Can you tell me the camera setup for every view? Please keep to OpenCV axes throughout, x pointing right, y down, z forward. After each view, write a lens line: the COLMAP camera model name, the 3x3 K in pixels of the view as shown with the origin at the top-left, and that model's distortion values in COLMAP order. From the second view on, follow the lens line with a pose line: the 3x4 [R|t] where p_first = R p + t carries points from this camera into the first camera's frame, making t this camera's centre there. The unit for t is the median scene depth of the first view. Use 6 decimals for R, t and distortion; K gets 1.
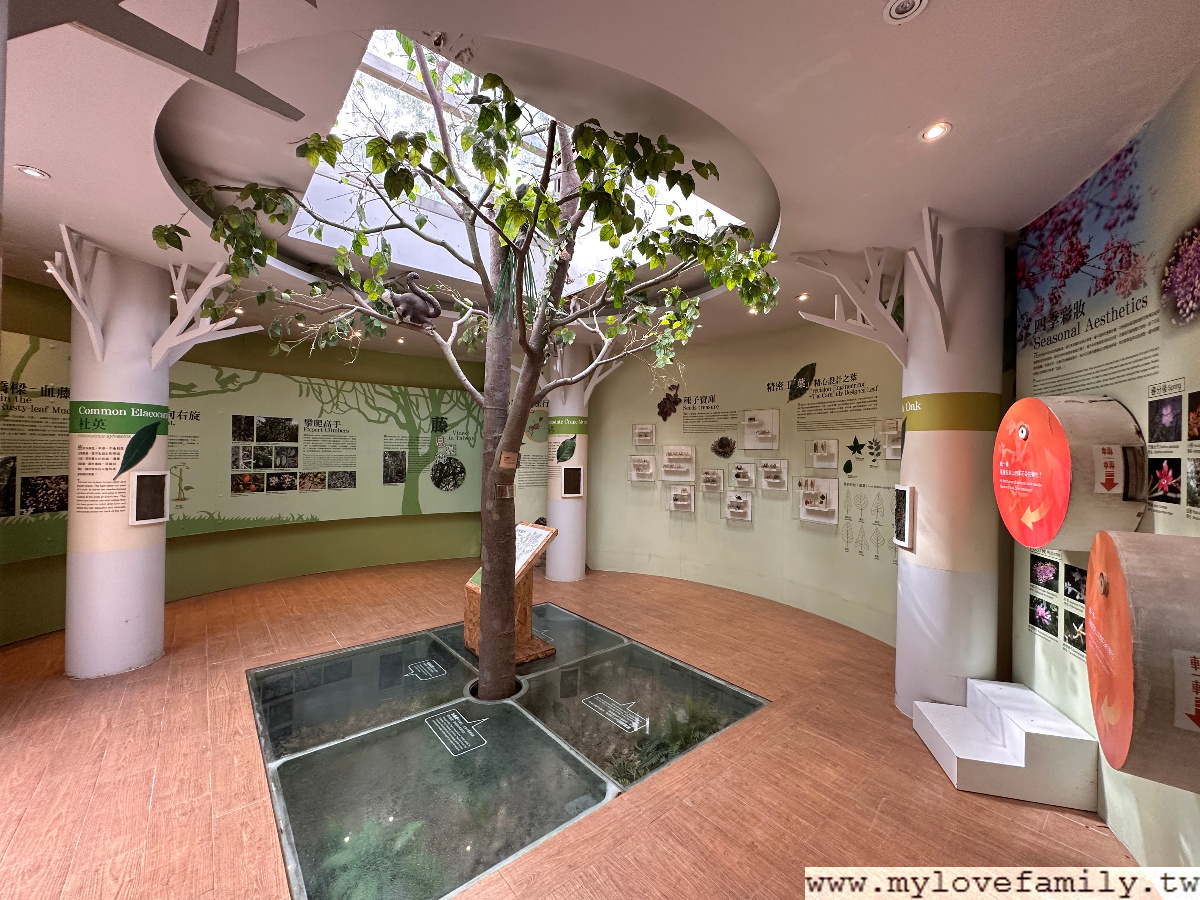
lens RADIAL K [[479.7, 0, 601.4], [0, 479.7, 449.6], [0, 0, 1]] dist [-0.001279, -0.000083]
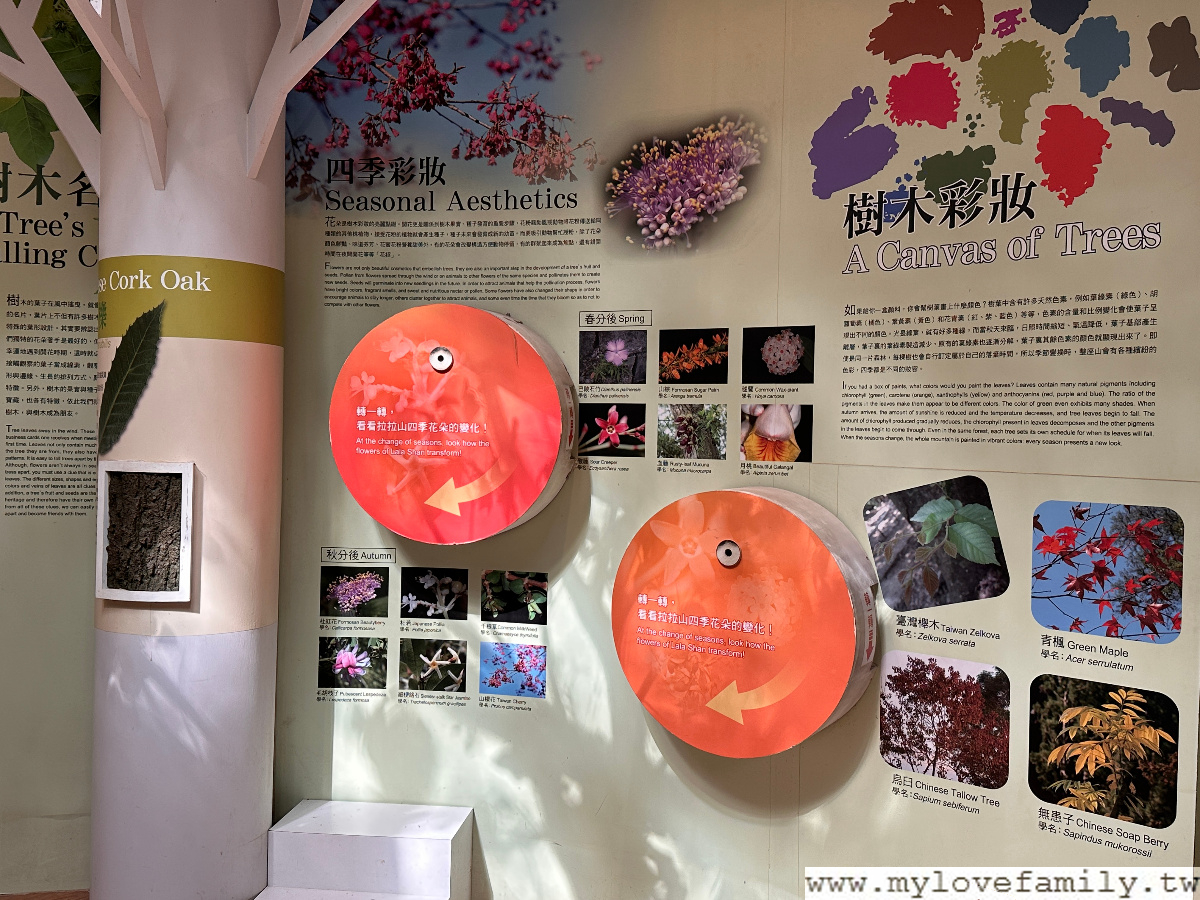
lens RADIAL K [[1166.1, 0, 600.6], [0, 1166.1, 449.4], [0, 0, 1]] dist [0.111646, 0.000000]
pose [[-0.146326, -0.043294, 0.988289, -0.642032], [-0.025149, 0.998882, 0.040034, 0.013634], [-0.988917, -0.018996, -0.147251, 1.036195]]
